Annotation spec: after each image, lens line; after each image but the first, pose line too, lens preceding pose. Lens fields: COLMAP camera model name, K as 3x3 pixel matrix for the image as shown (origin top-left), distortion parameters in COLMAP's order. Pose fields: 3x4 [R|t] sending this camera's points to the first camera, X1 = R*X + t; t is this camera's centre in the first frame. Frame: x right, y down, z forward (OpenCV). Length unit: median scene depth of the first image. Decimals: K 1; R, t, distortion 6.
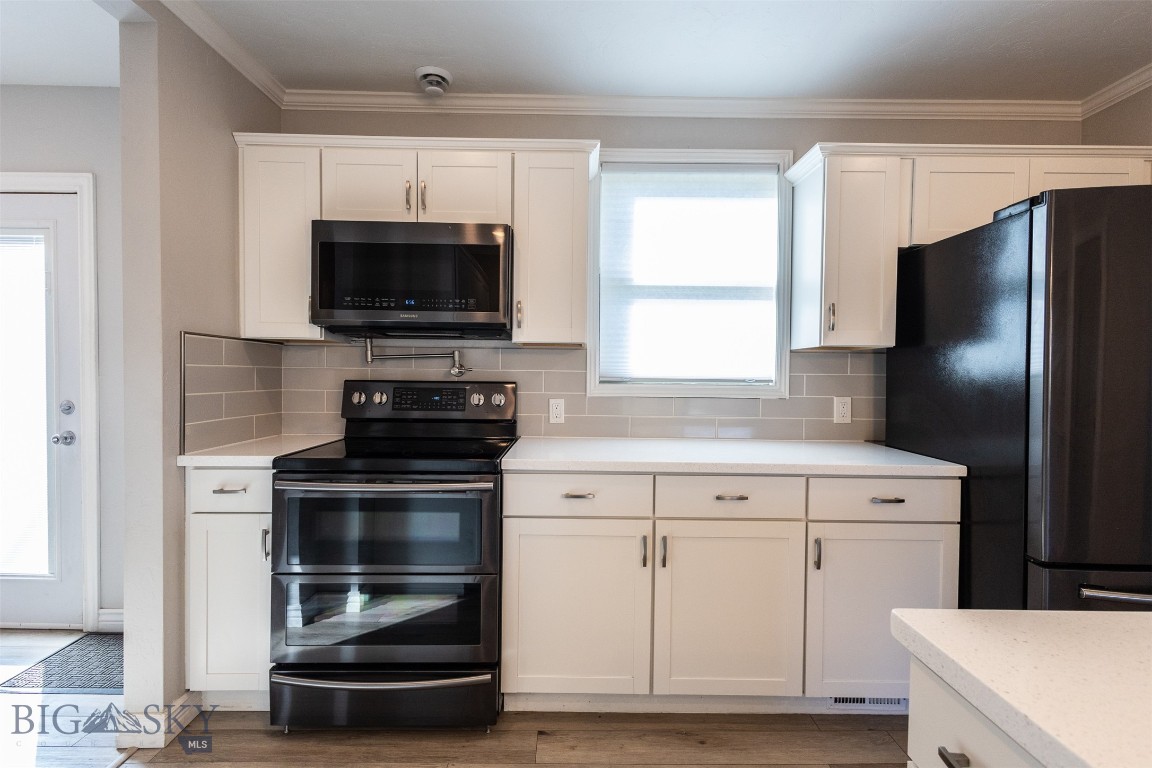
lens RADIAL K [[527.3, 0, 576.0], [0, 527.3, 384.0], [0, 0, 1]] dist [0.011845, -0.000350]
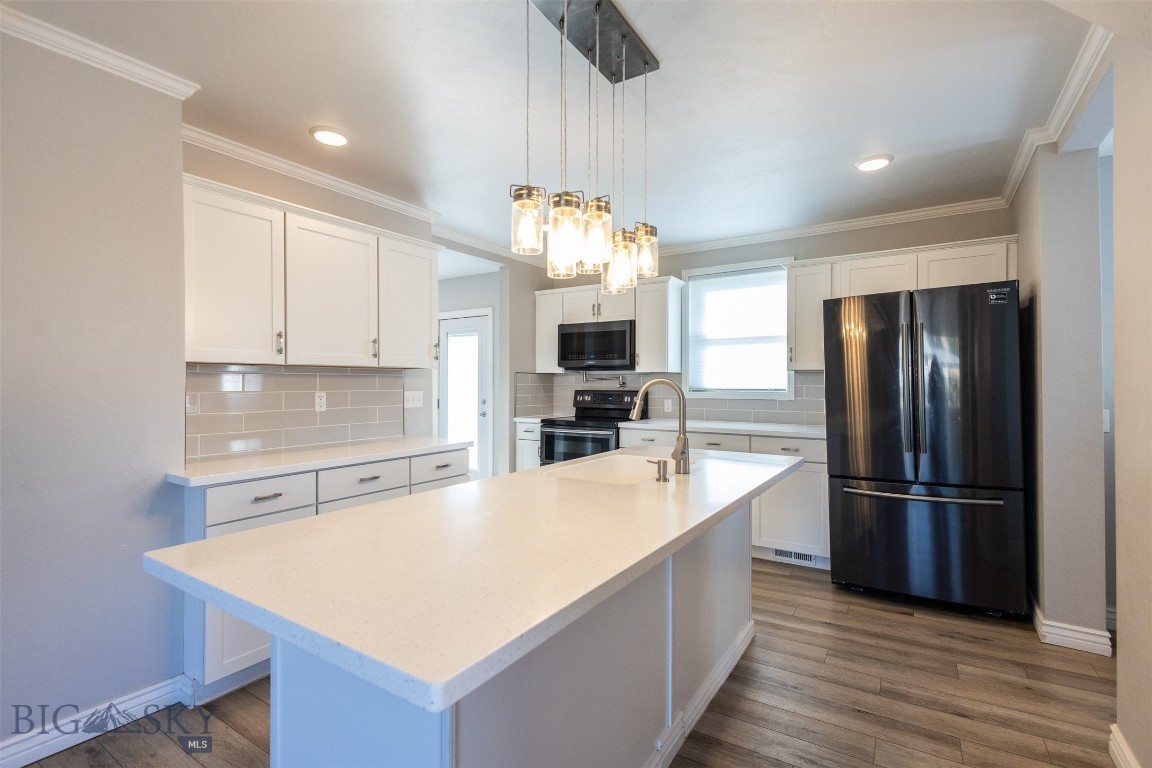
lens RADIAL K [[527.3, 0, 576.0], [0, 527.3, 384.0], [0, 0, 1]] dist [0.011845, -0.000350]
pose [[0.836480, -0.011809, -0.547870, 0.855258], [-0.003716, 0.999623, -0.027221, 0.029077], [0.547985, 0.024806, 0.836121, -0.934871]]
